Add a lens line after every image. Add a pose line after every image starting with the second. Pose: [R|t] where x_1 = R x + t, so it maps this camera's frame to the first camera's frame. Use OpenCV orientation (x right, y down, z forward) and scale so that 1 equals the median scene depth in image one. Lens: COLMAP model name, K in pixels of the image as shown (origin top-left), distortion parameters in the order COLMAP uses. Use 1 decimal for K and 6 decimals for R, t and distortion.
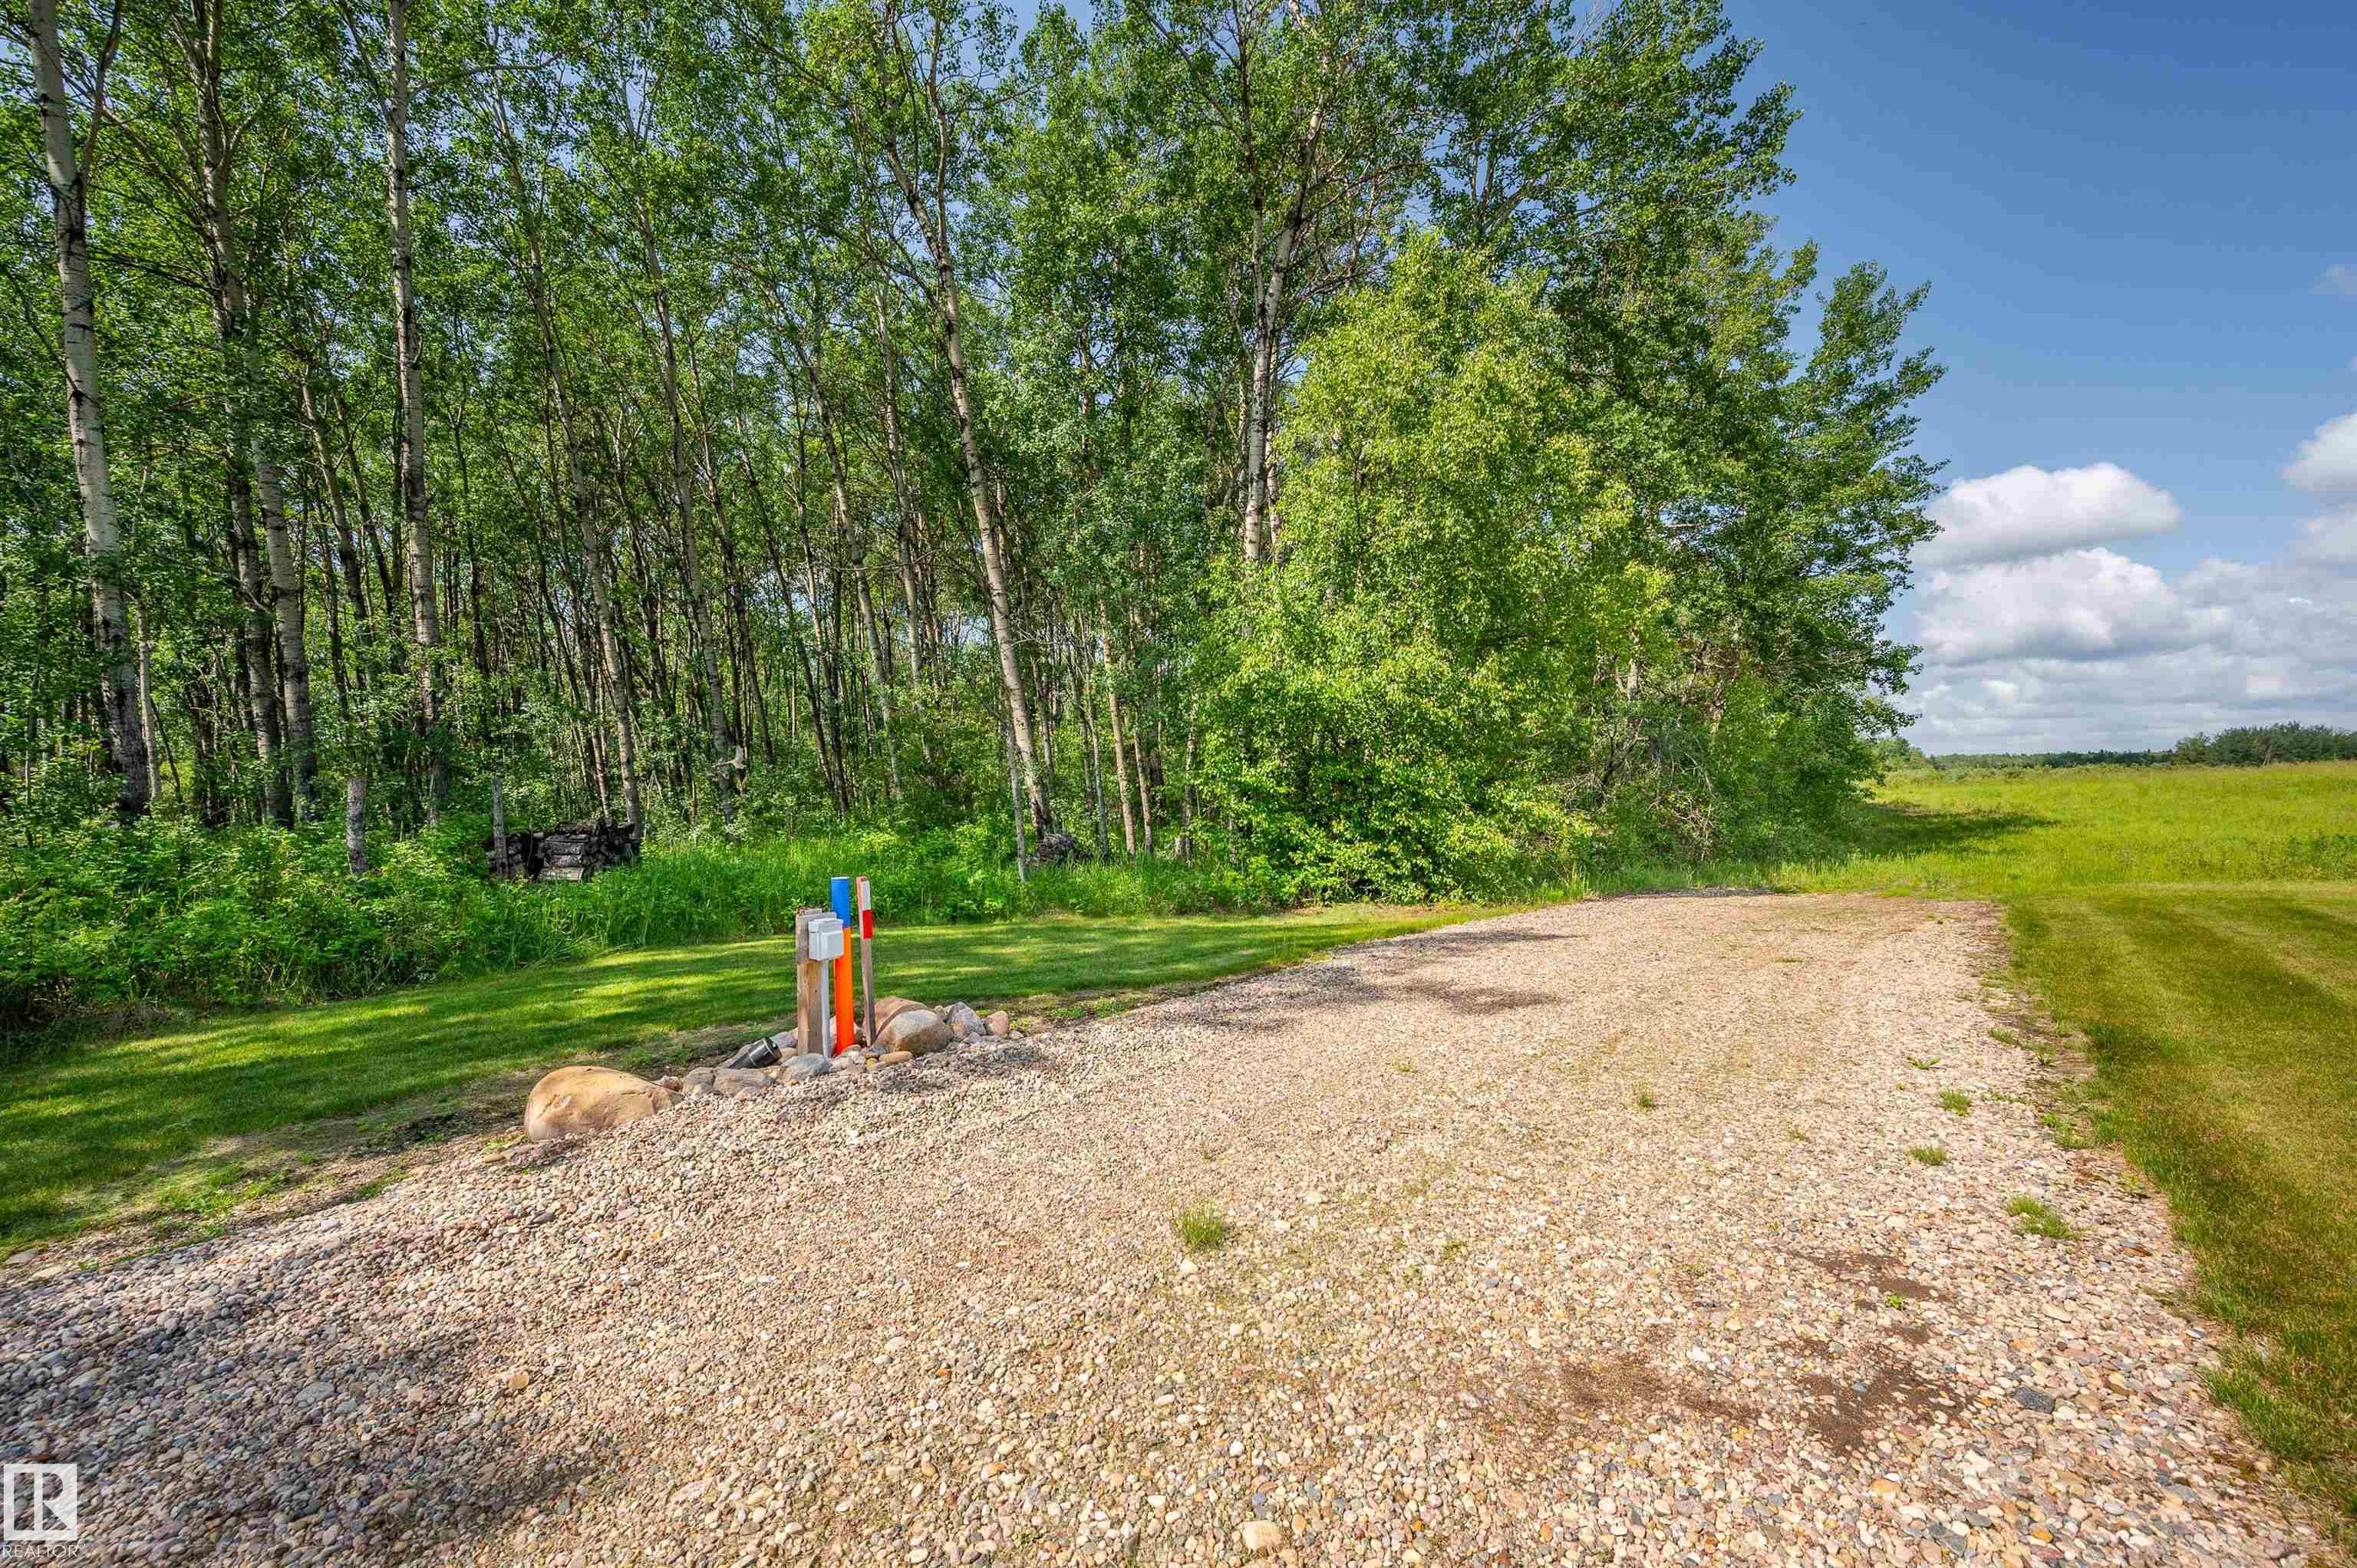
lens RADIAL K [[928.2, 0, 1186.2], [0, 928.2, 777.6], [0, 0, 1]] dist [-0.002881, -0.001417]
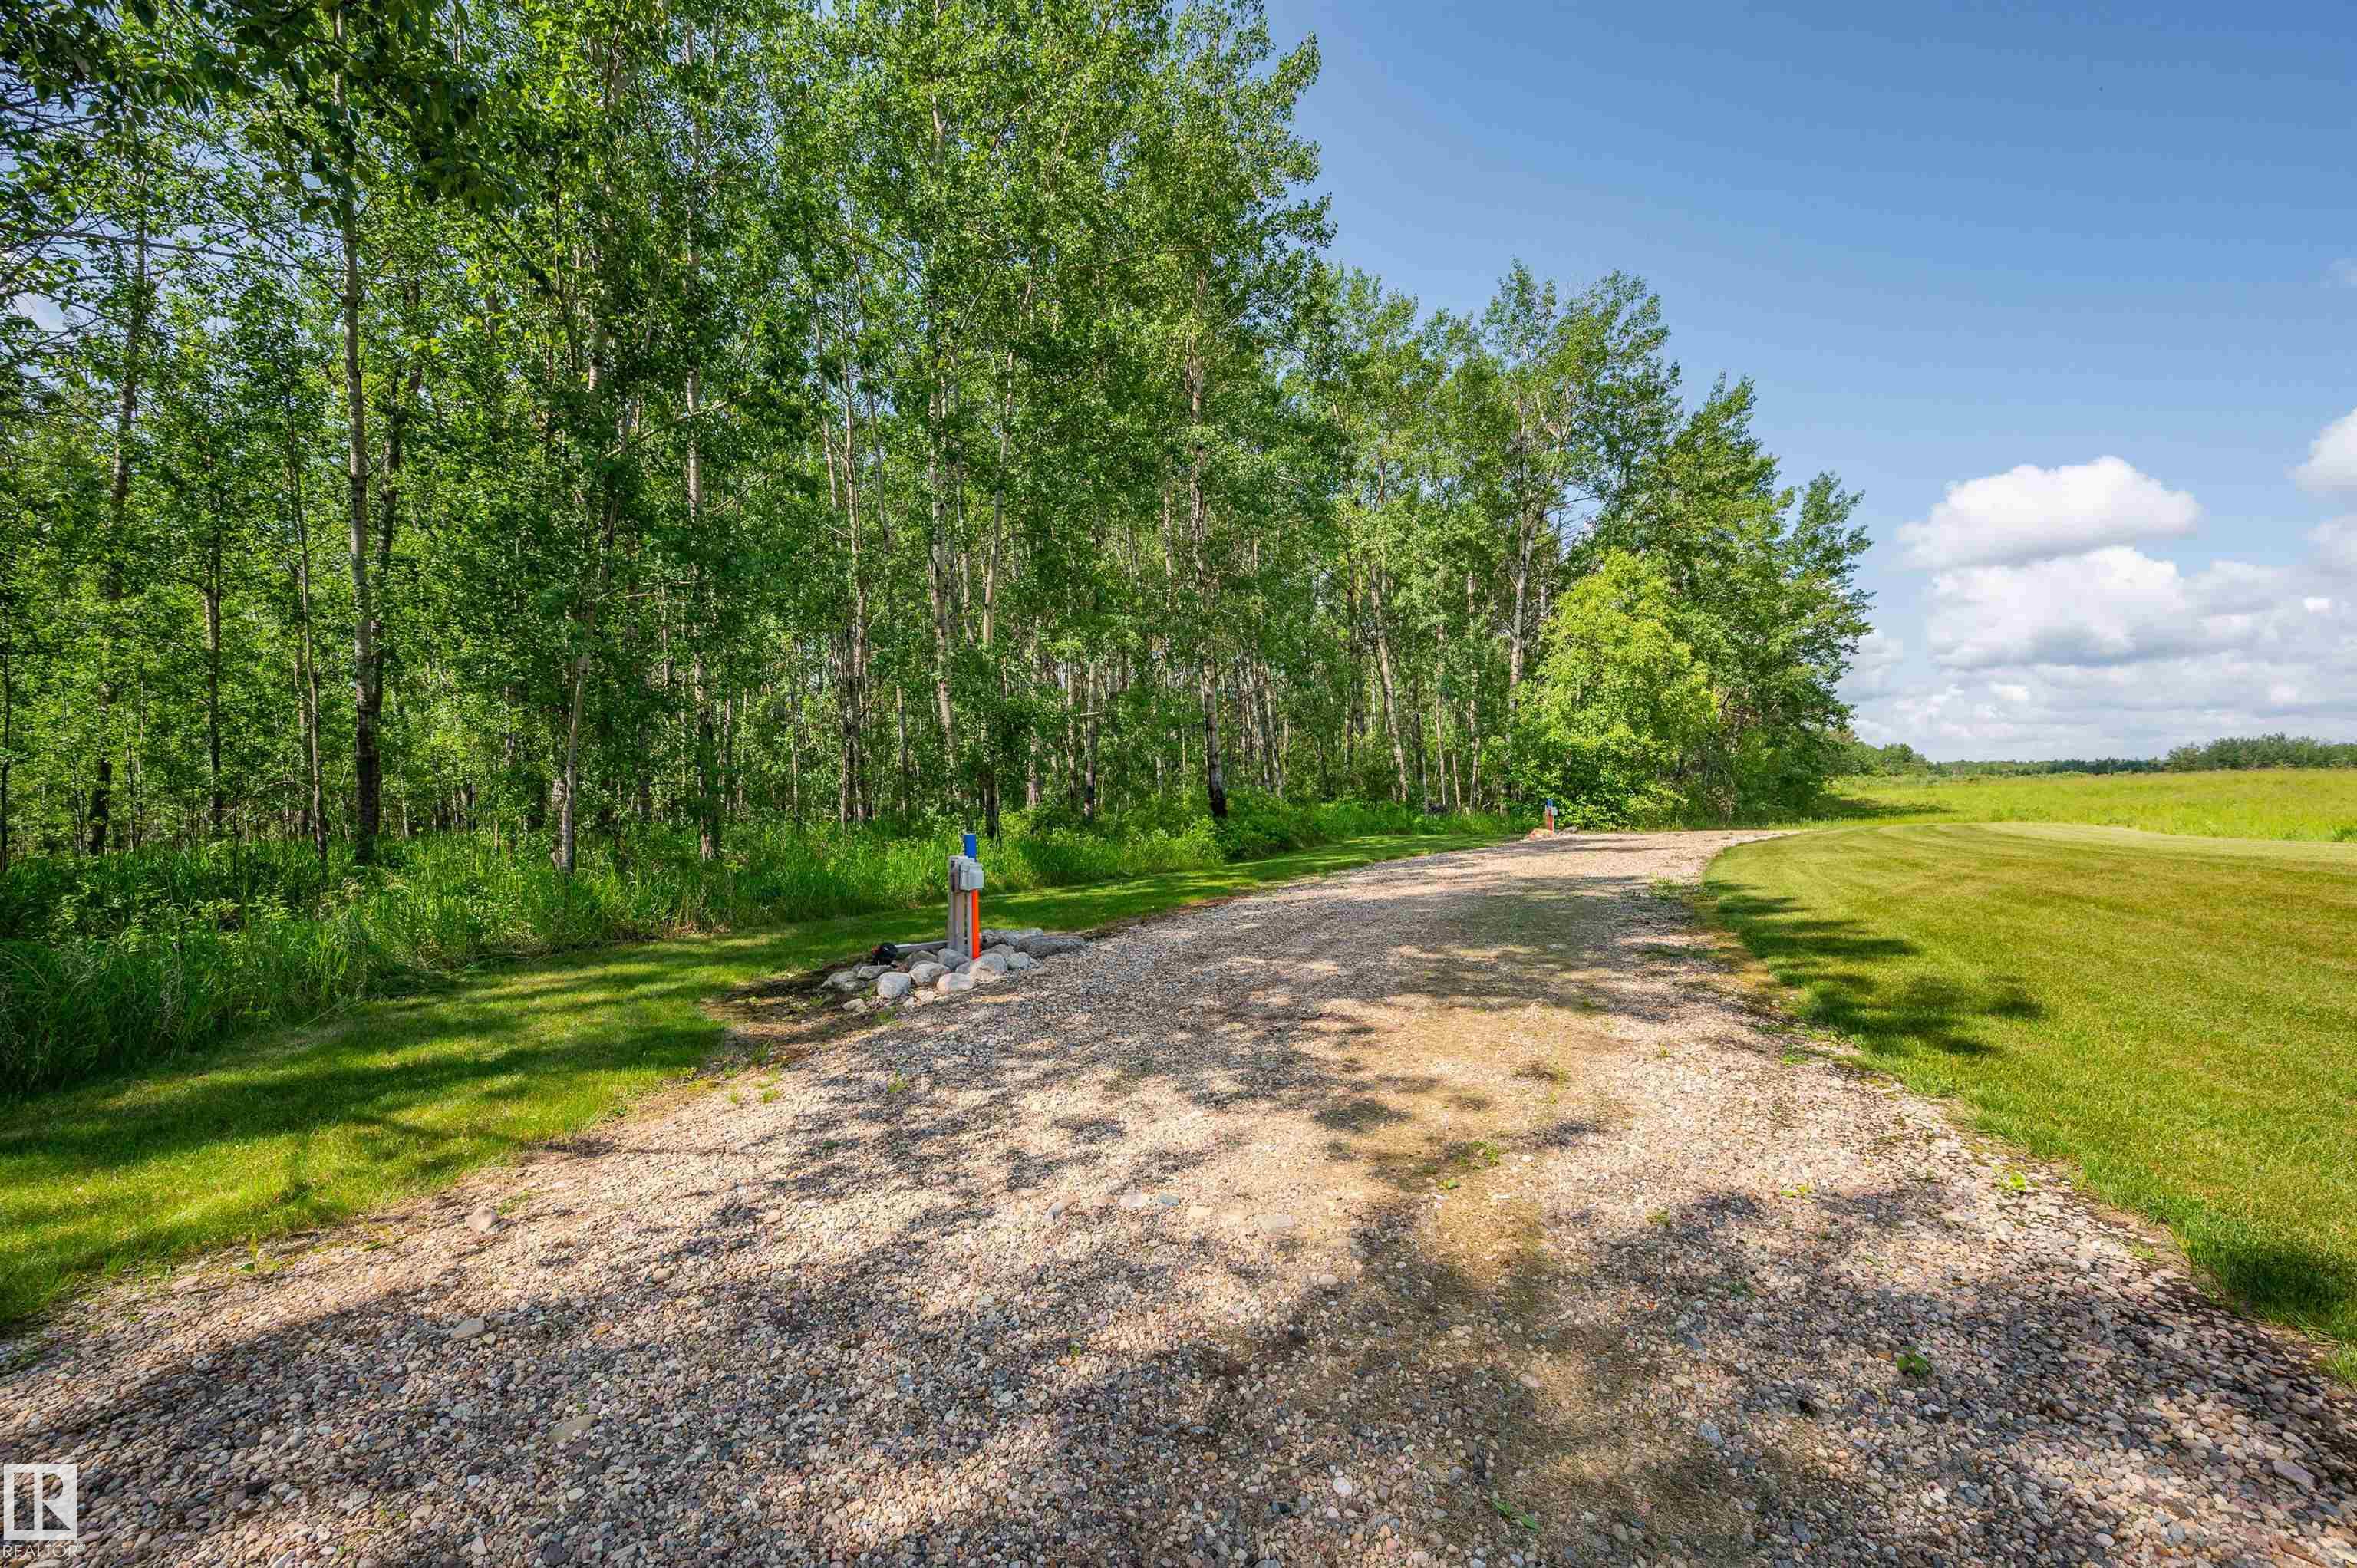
lens RADIAL K [[928.2, 0, 1170.5], [0, 928.2, 789.0], [0, 0, 1]] dist [-0.002881, -0.001417]
pose [[0.999820, 0.005756, -0.018090, -0.420309], [-0.005559, 0.999925, 0.010876, 0.002918], [0.018152, -0.010774, 0.999777, -0.701223]]
